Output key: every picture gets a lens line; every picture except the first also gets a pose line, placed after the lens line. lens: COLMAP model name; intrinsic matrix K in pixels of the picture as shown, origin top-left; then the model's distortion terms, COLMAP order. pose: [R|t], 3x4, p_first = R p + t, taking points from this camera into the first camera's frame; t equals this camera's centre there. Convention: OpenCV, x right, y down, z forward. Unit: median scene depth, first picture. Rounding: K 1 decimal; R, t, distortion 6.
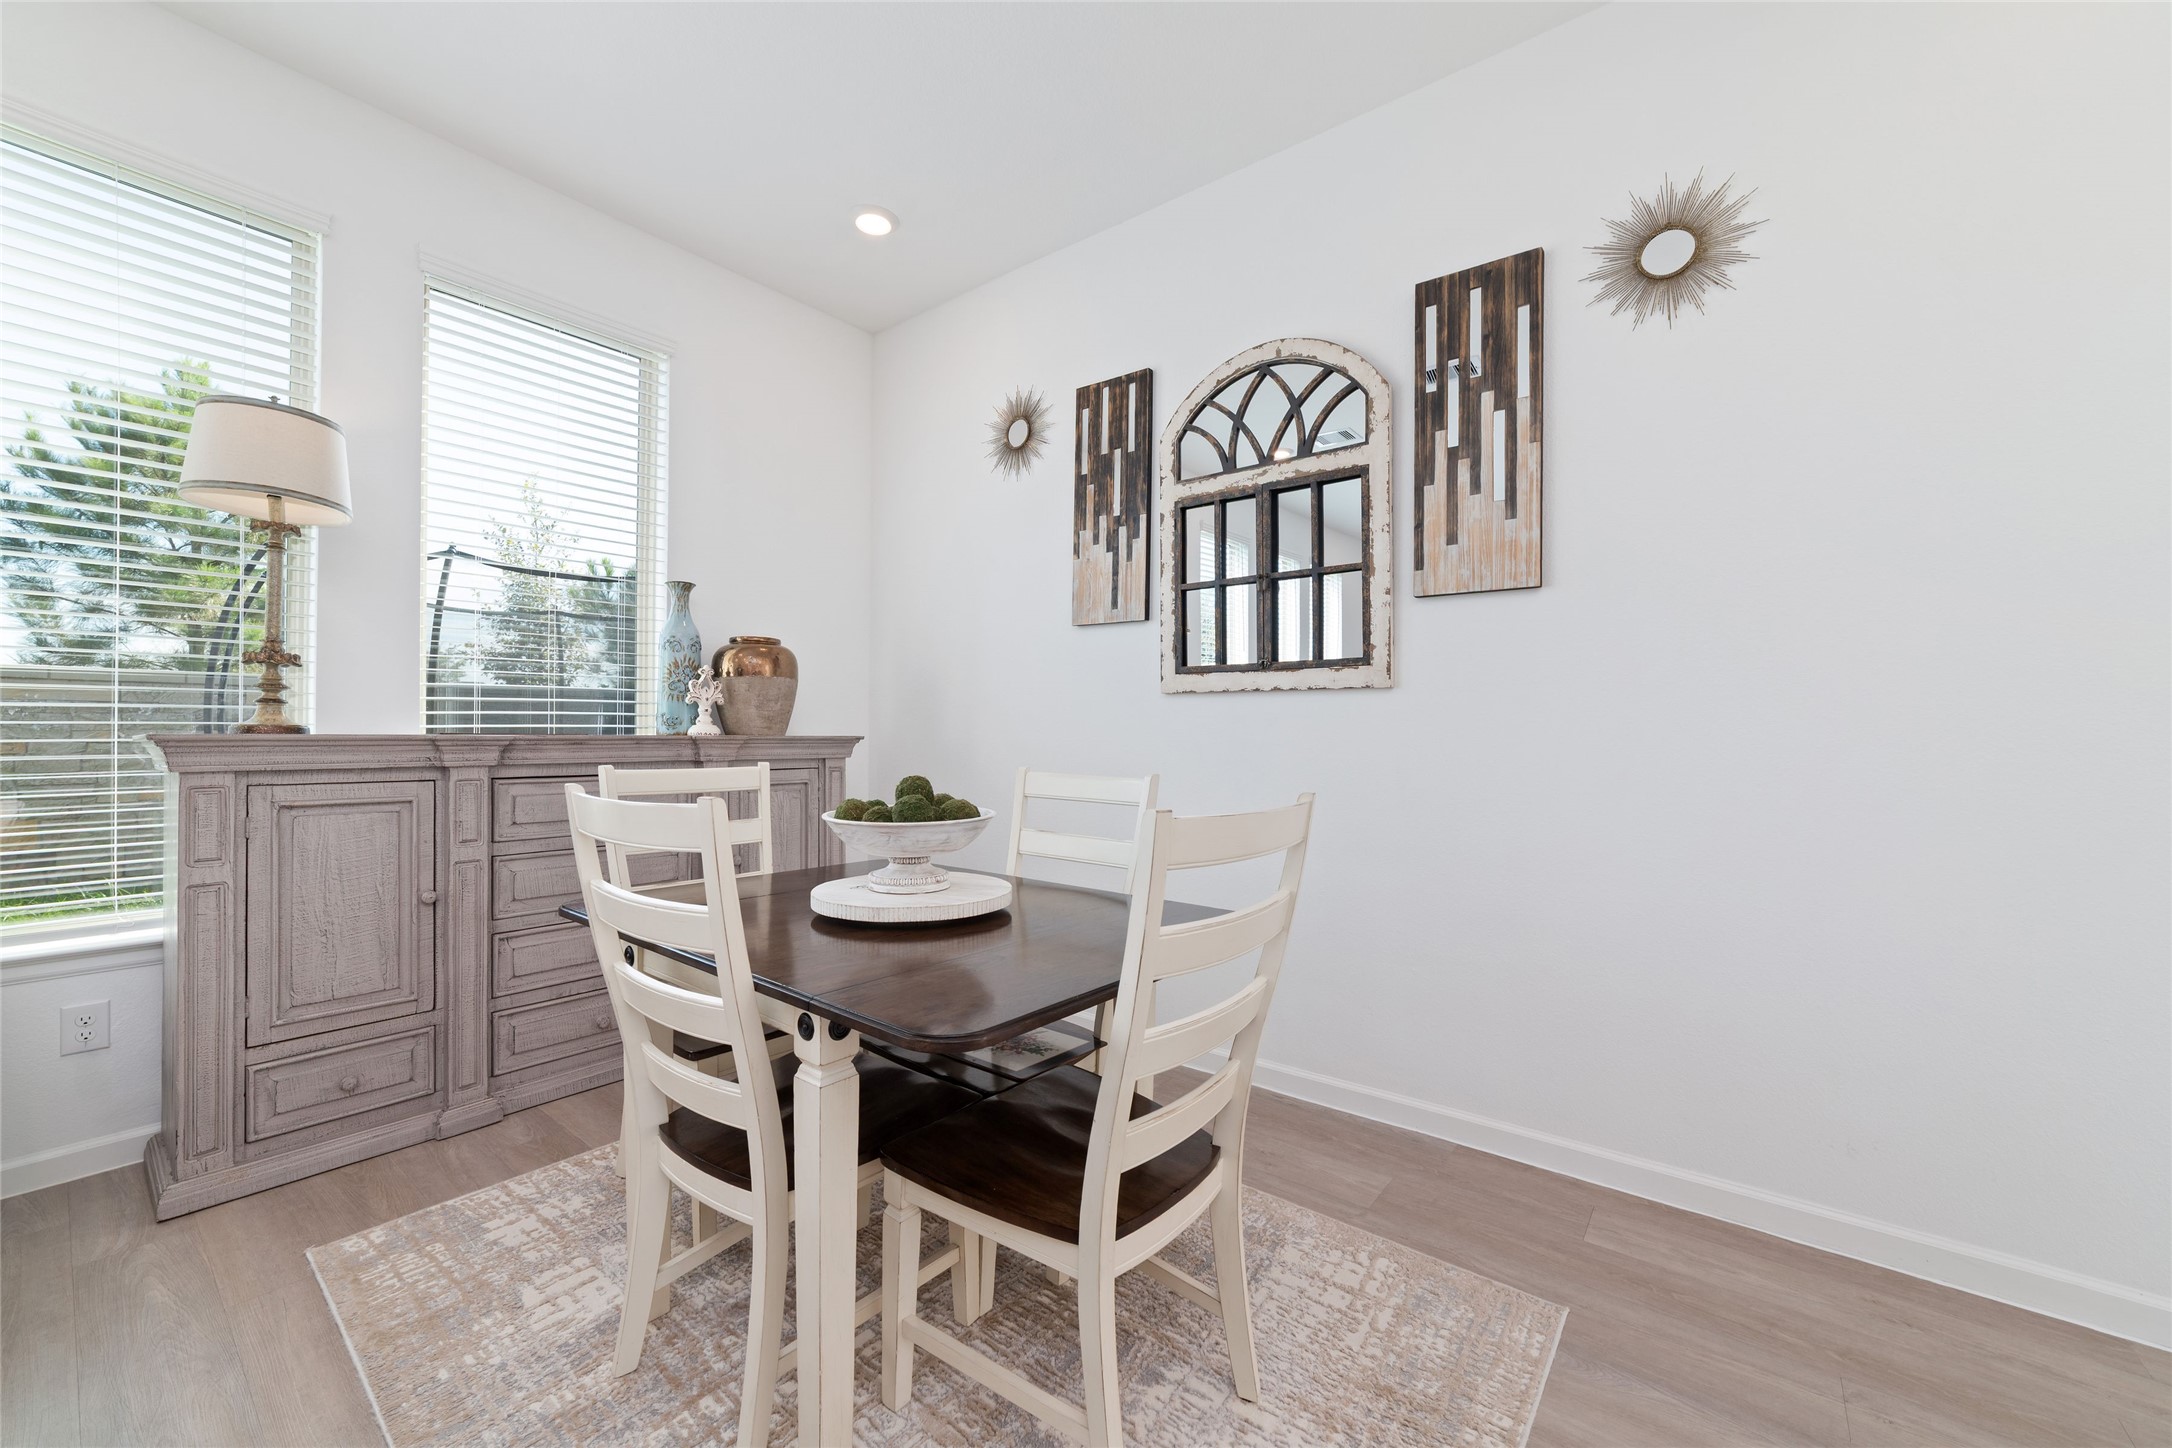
lens RADIAL K [[836.3, 0, 1089.6], [0, 836.3, 728.3], [0, 0, 1]] dist [-0.025362, 0.011025]
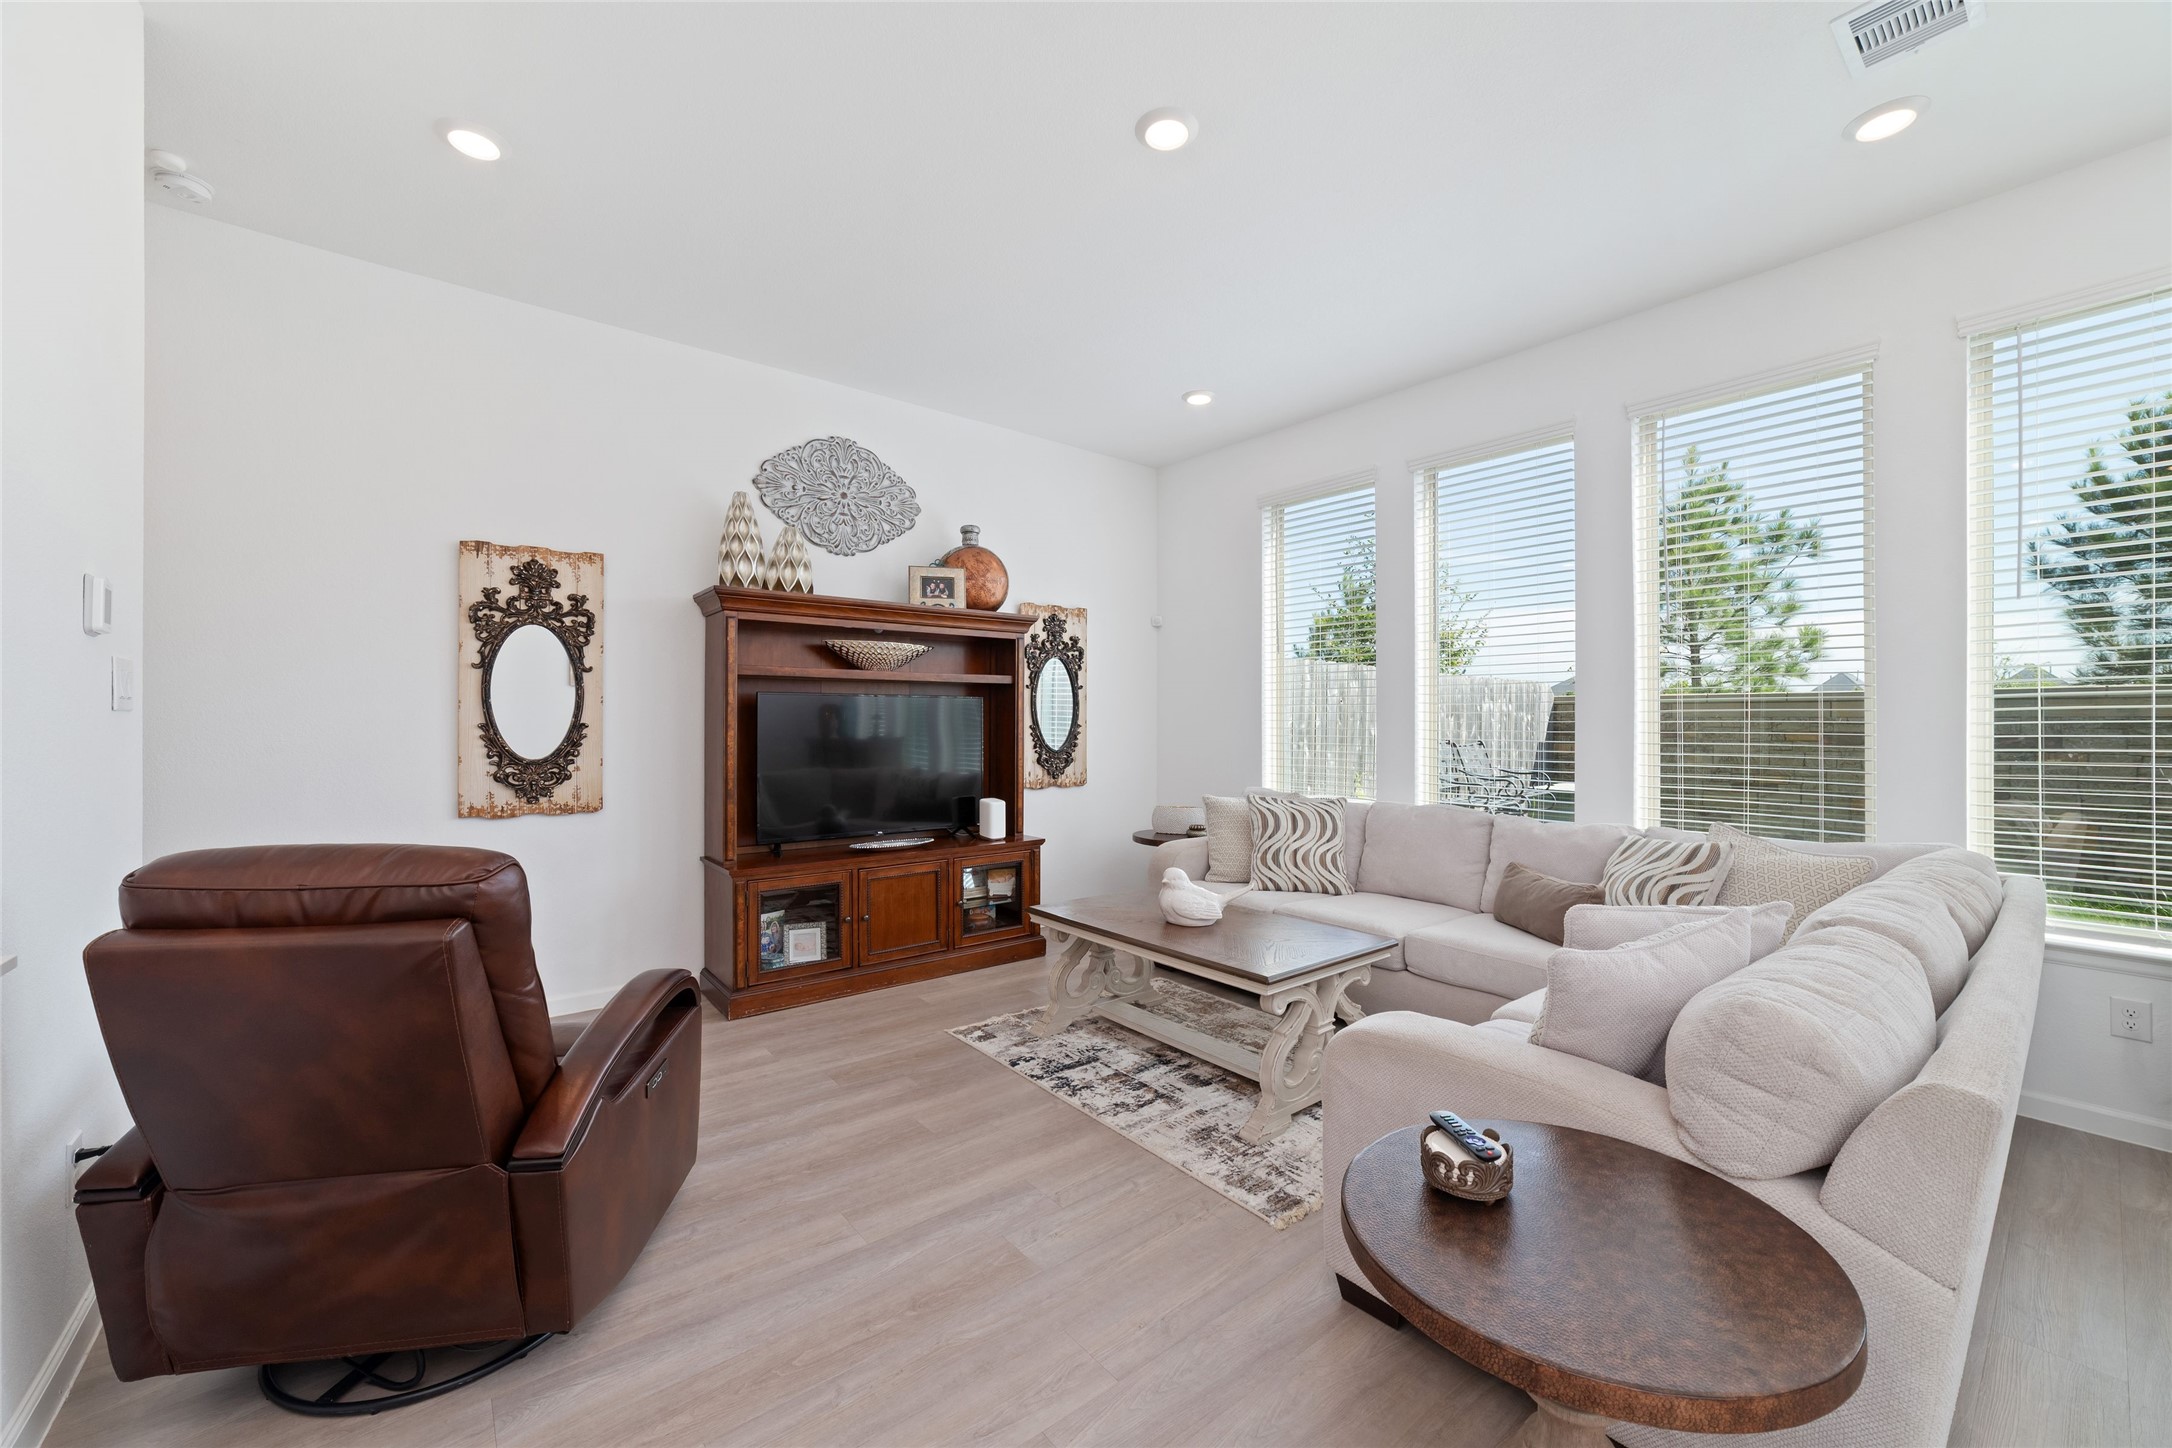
lens RADIAL K [[843.9, 0, 1094.1], [0, 843.9, 713.1], [0, 0, 1]] dist [-0.037195, 0.017266]
pose [[-0.216095, -0.016620, -0.976231, 0.227399], [0.000022, 0.999855, -0.017027, -0.048929], [0.976372, -0.003701, -0.216063, -0.167492]]
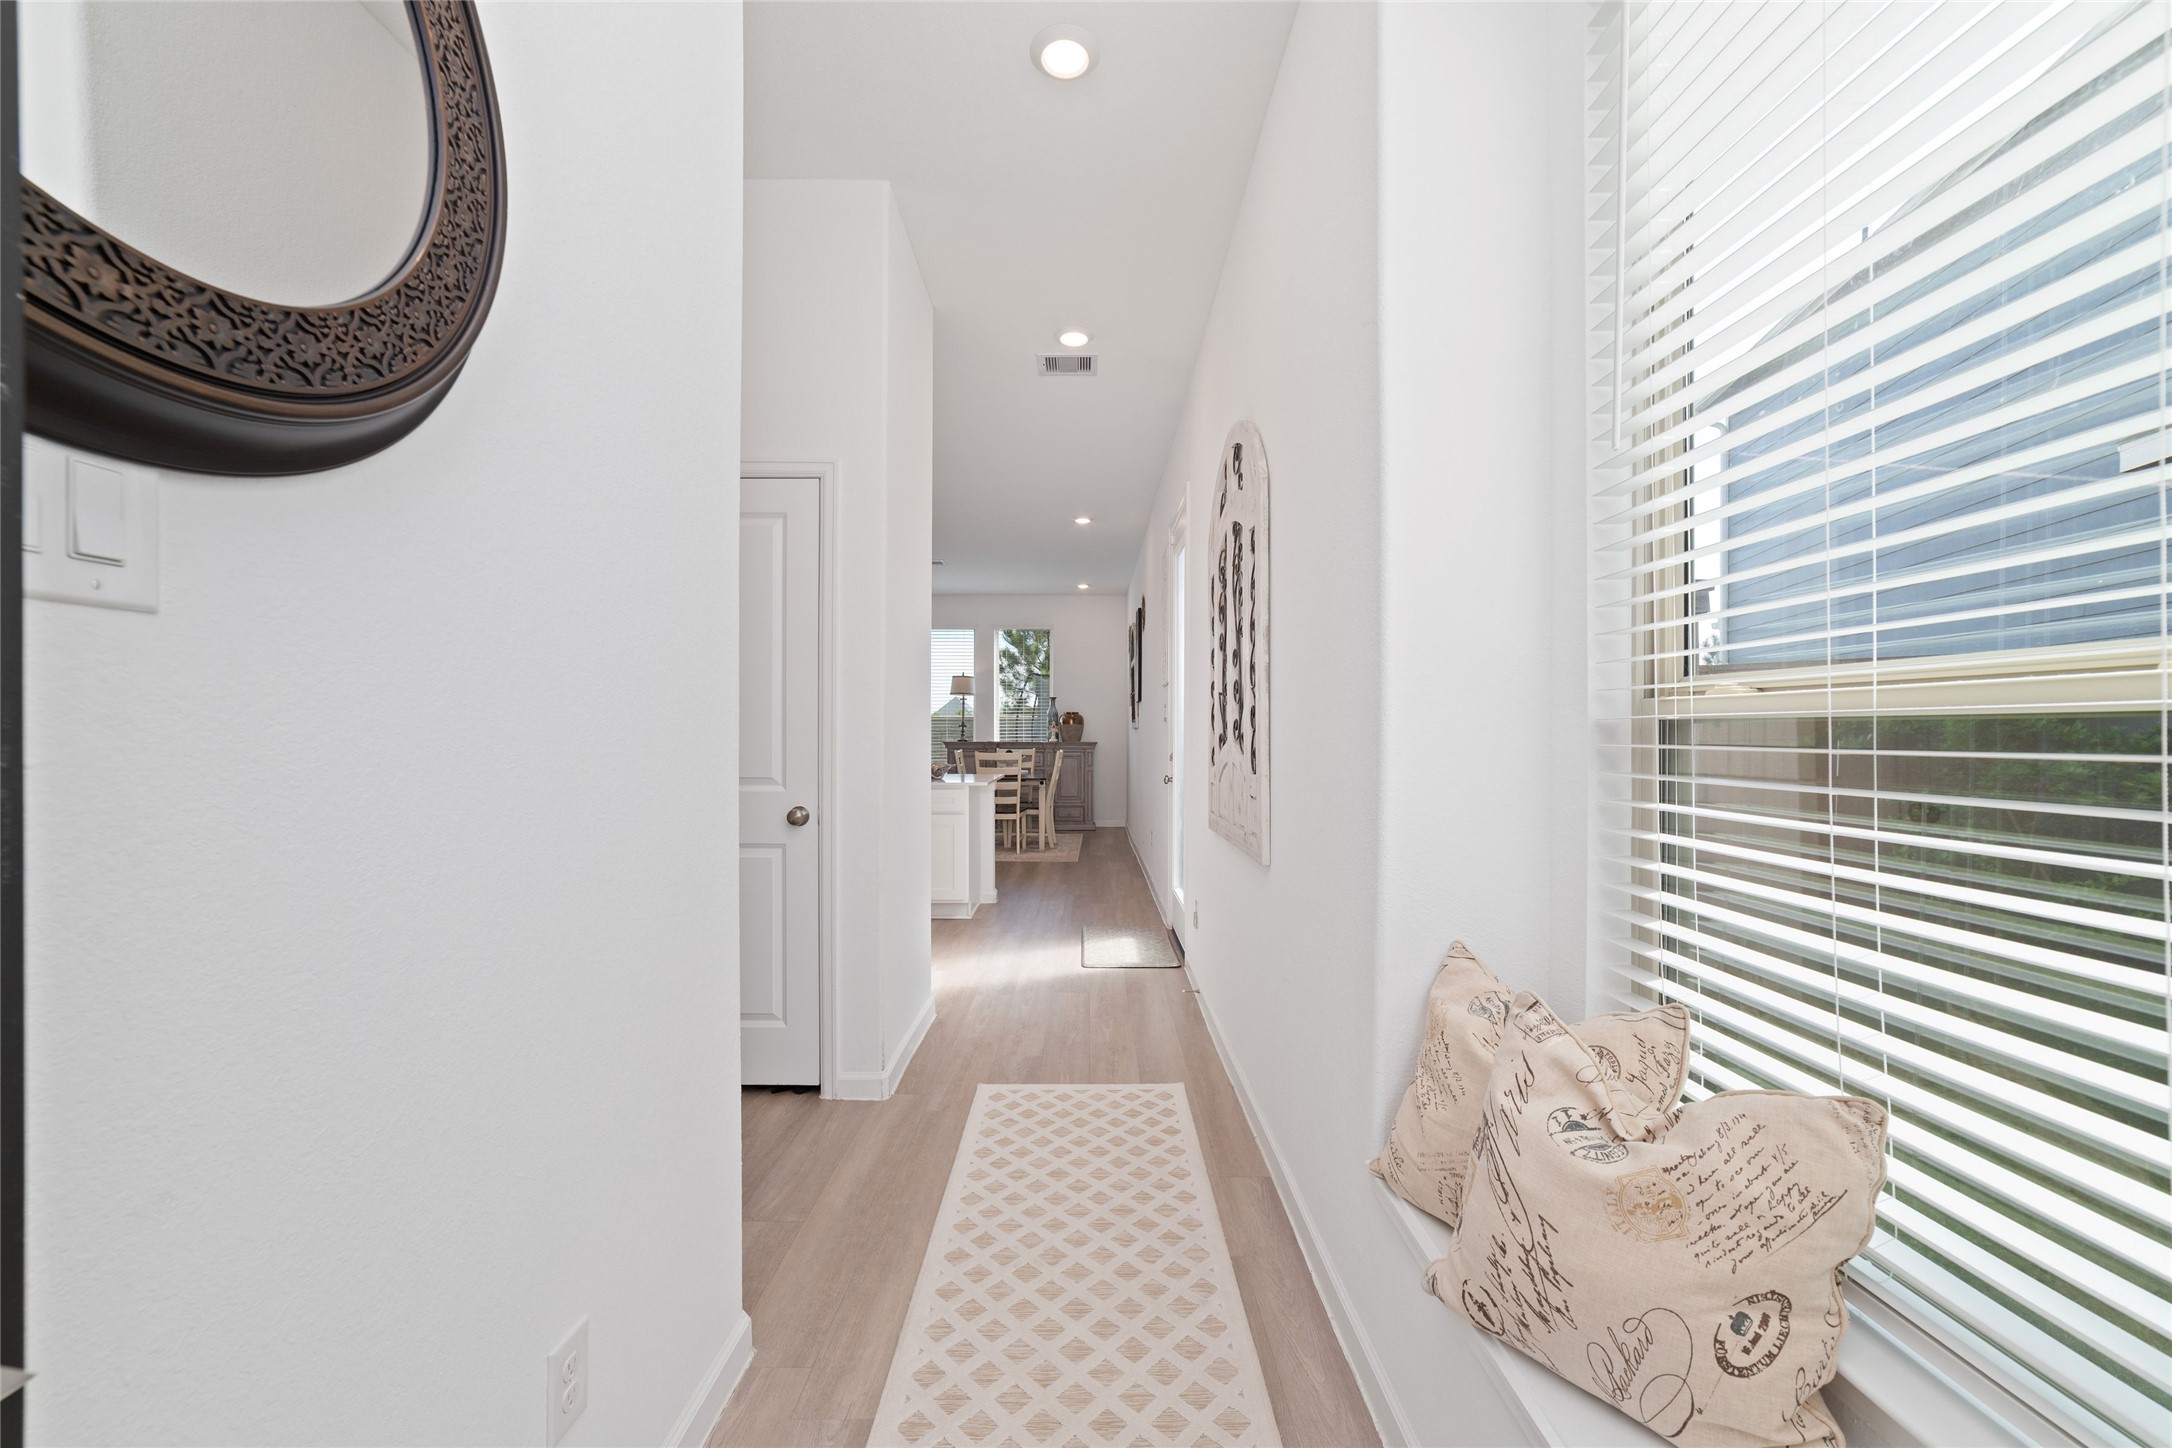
lens RADIAL K [[843.2, 0, 1087.8], [0, 843.2, 728.8], [0, 0, 1]] dist [-0.022453, 0.000263]
pose [[0.616932, -0.014476, -0.786883, 2.665742], [0.008293, 0.999895, -0.011893, -0.003251], [0.786972, 0.000811, 0.616988, -1.174781]]
